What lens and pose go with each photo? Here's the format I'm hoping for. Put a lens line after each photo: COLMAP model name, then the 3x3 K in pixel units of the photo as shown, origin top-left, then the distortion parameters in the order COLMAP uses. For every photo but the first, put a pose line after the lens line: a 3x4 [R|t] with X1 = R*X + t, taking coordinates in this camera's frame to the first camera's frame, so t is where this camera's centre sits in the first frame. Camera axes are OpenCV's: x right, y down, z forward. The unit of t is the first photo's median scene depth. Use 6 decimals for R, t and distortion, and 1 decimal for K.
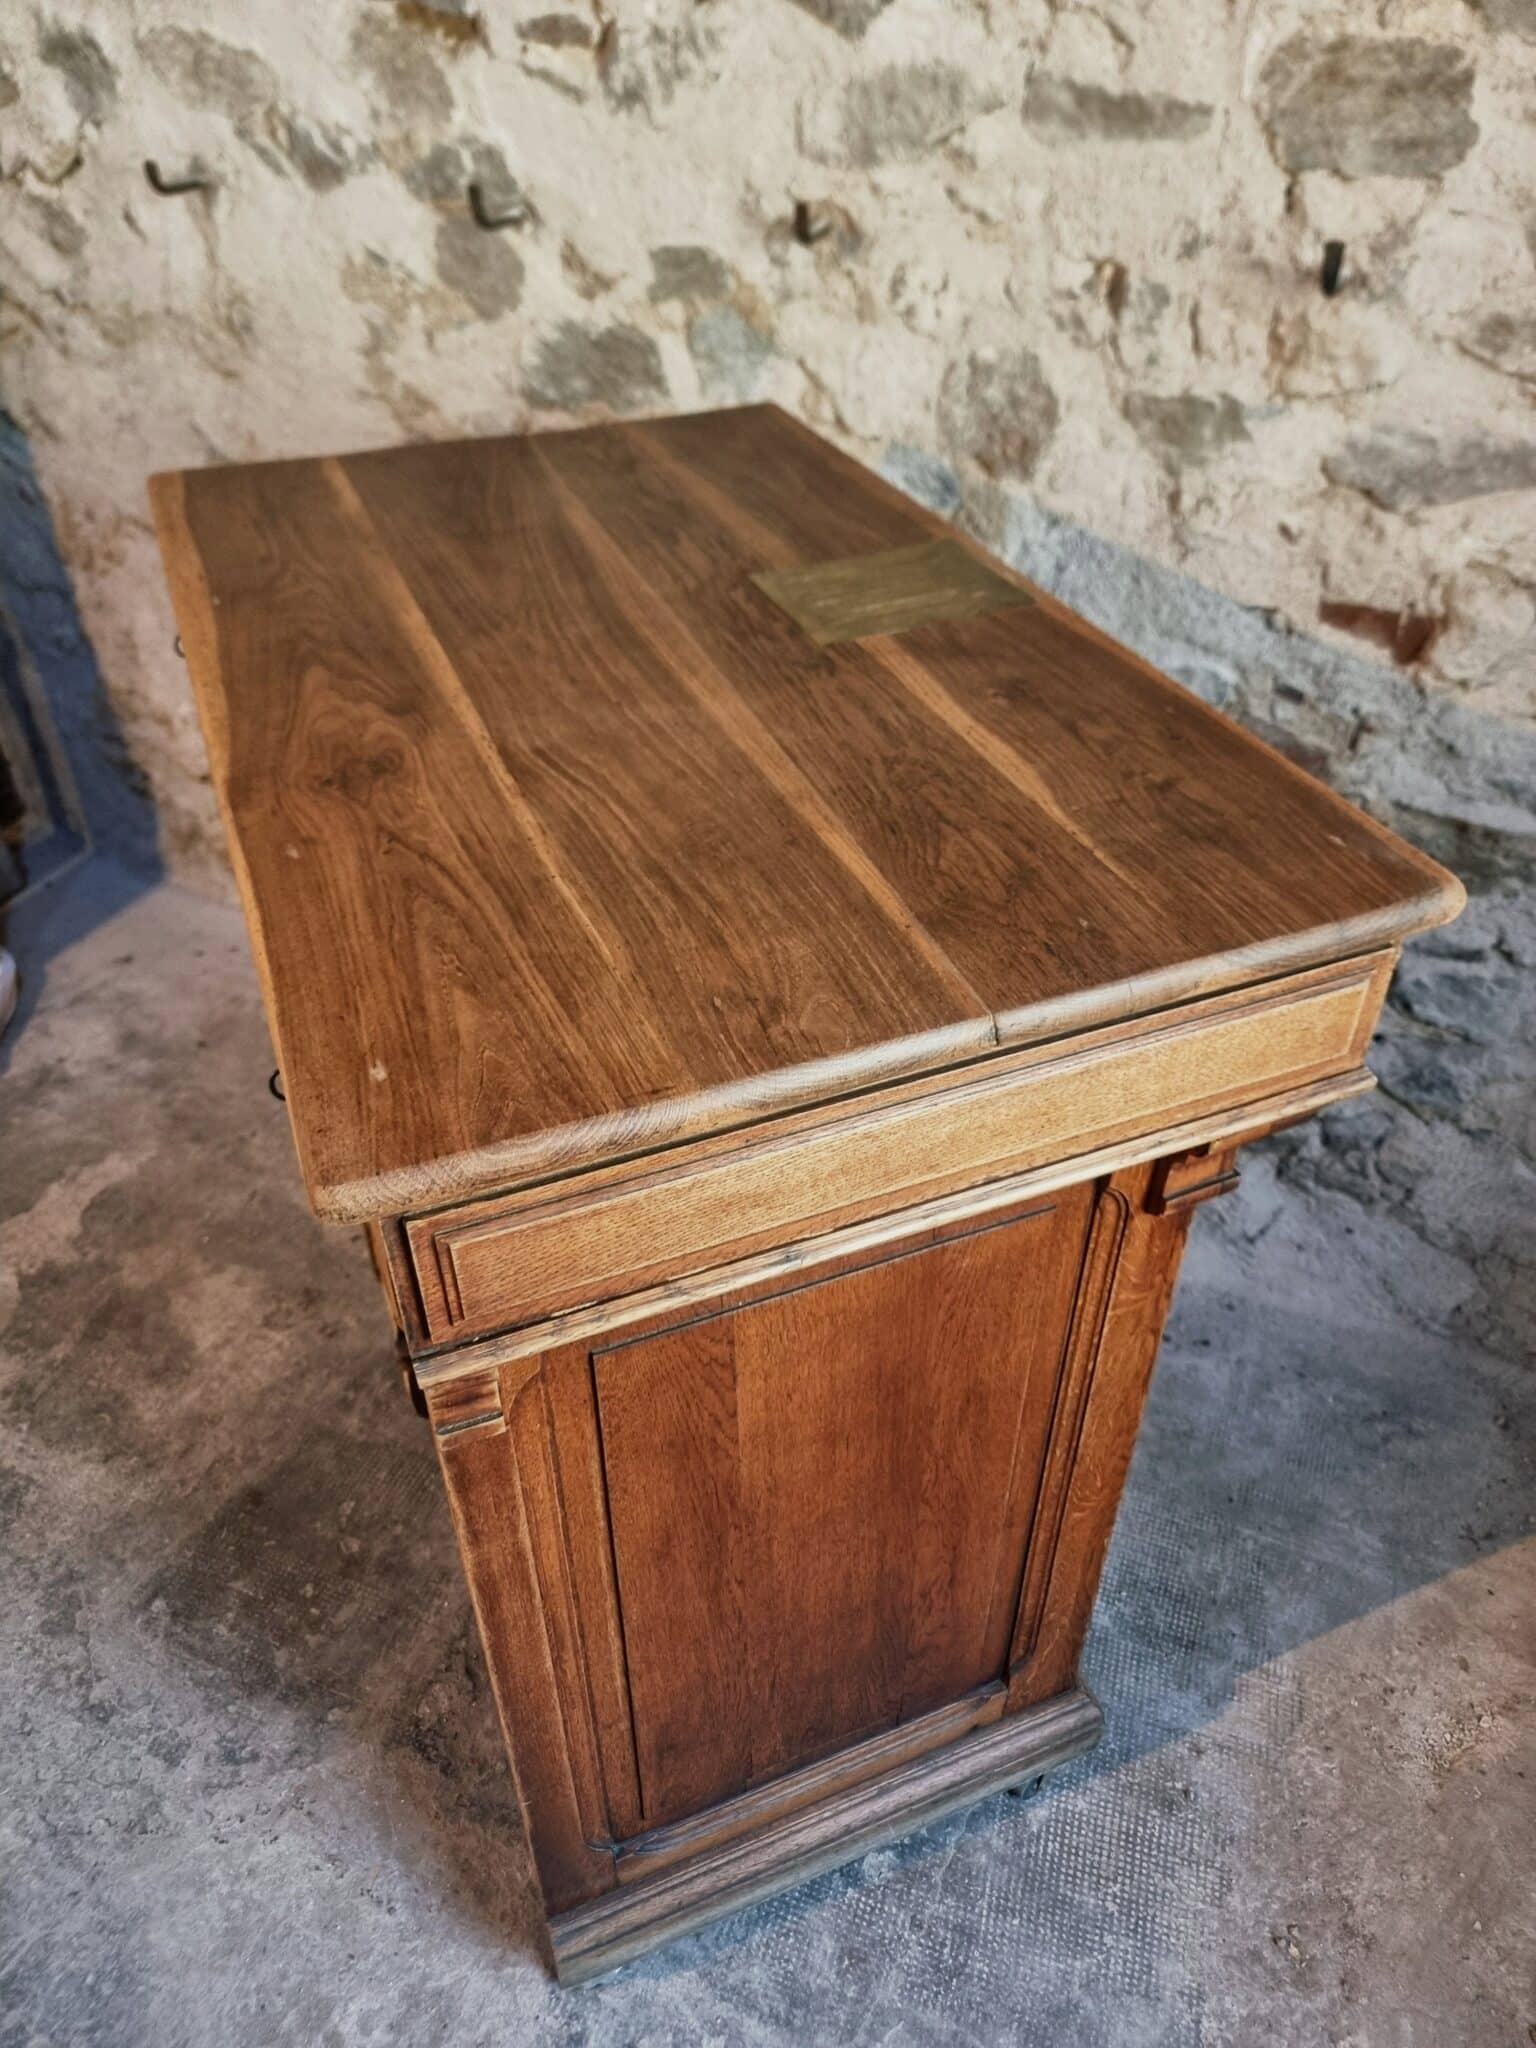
lens RADIAL K [[1456.3, 0, 767.9], [0, 1456.3, 1023.5], [0, 0, 1]] dist [0.054199, -0.061119]
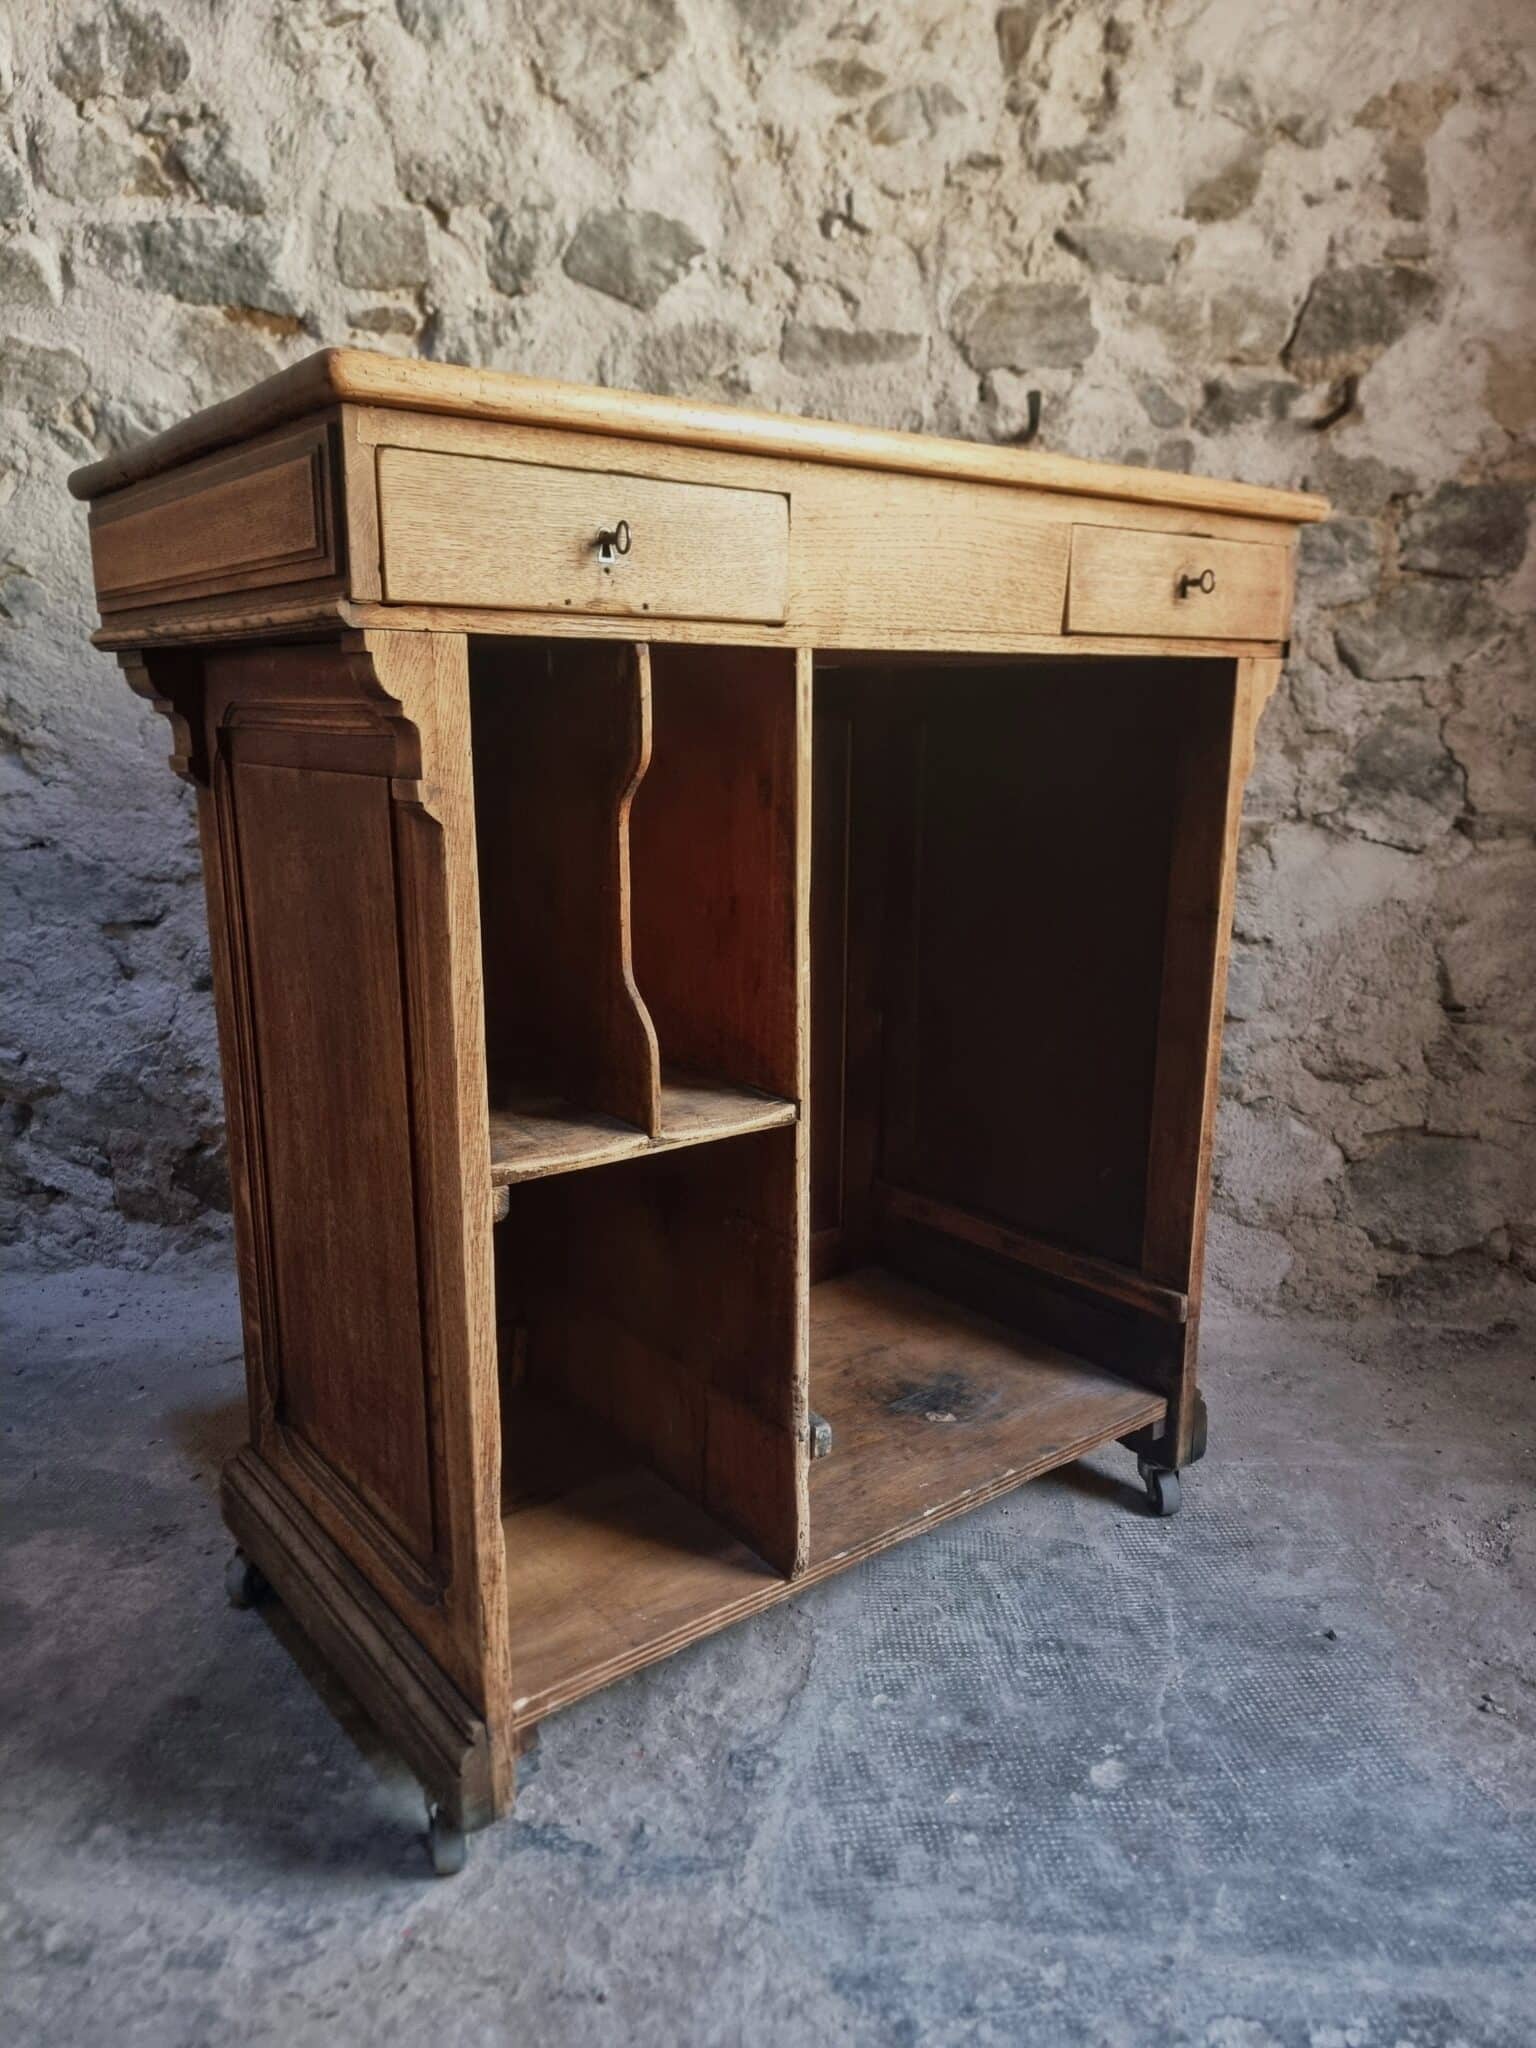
lens RADIAL K [[1438.3, 0, 764.0], [0, 1438.3, 1035.6], [0, 0, 1]] dist [0.065247, -0.065037]
pose [[0.916572, -0.084327, 0.390878, -0.397916], [0.242550, 0.894395, -0.375803, 0.430819], [-0.317908, 0.439258, 0.840230, 0.127451]]
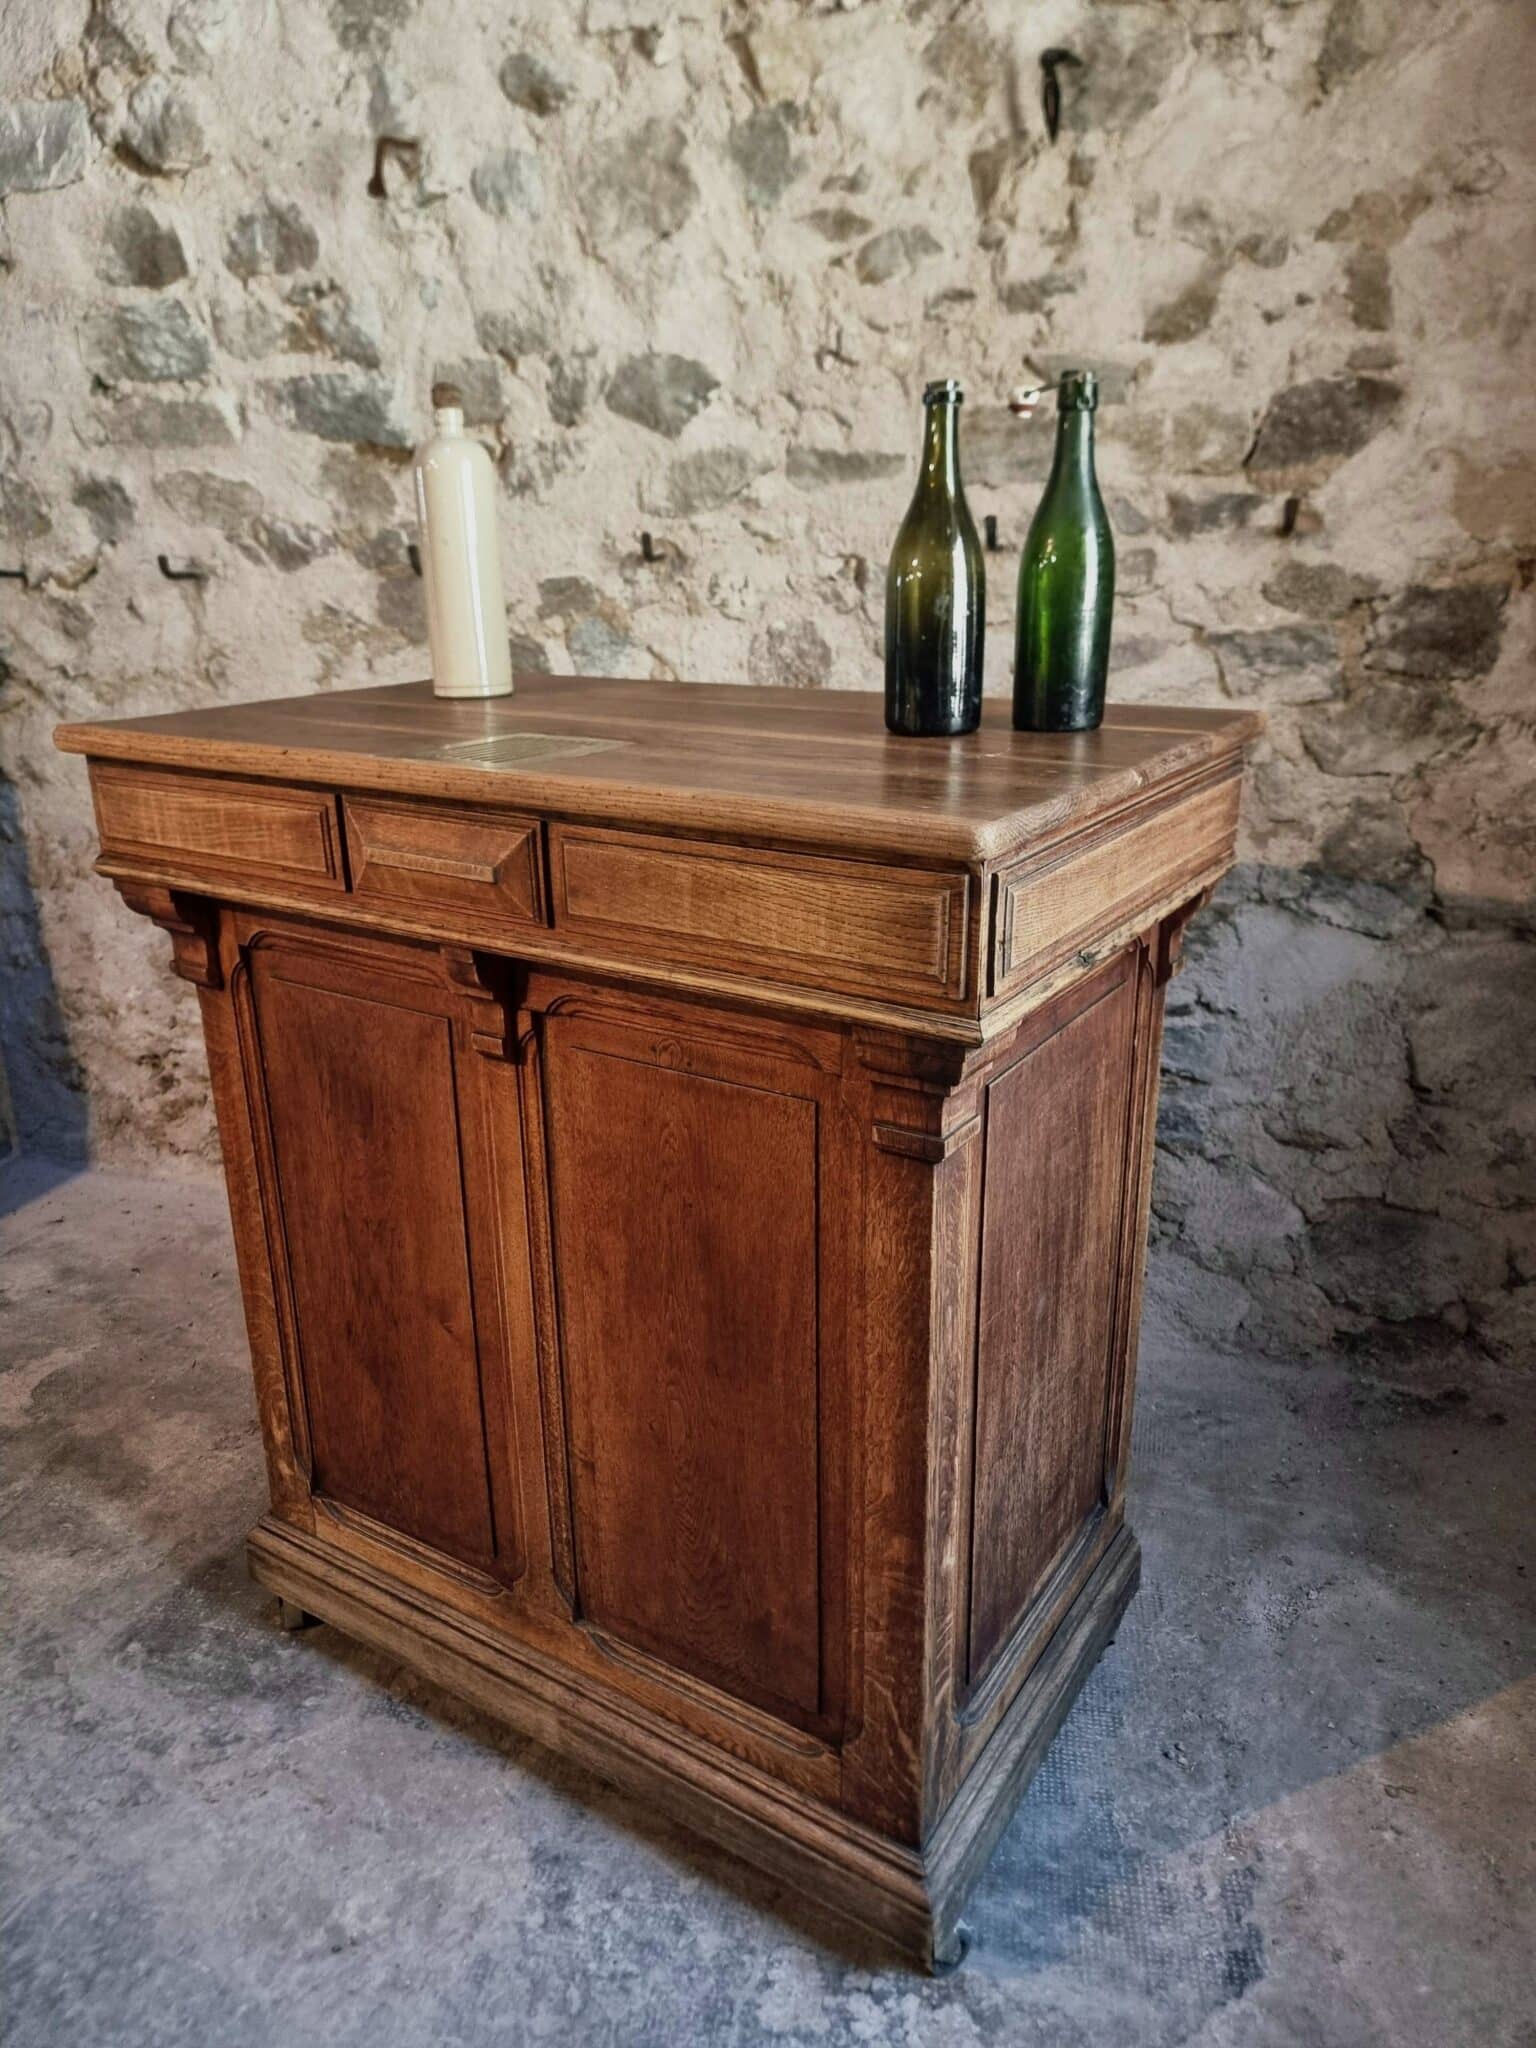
lens RADIAL K [[1446.6, 0, 742.0], [0, 1446.6, 1018.2], [0, 0, 1]] dist [0.054255, -0.053919]
pose [[0.991964, -0.057476, 0.112712, -0.073395], [0.092171, 0.938559, -0.332582, 0.394554], [-0.086672, 0.340298, 0.936315, -0.217329]]
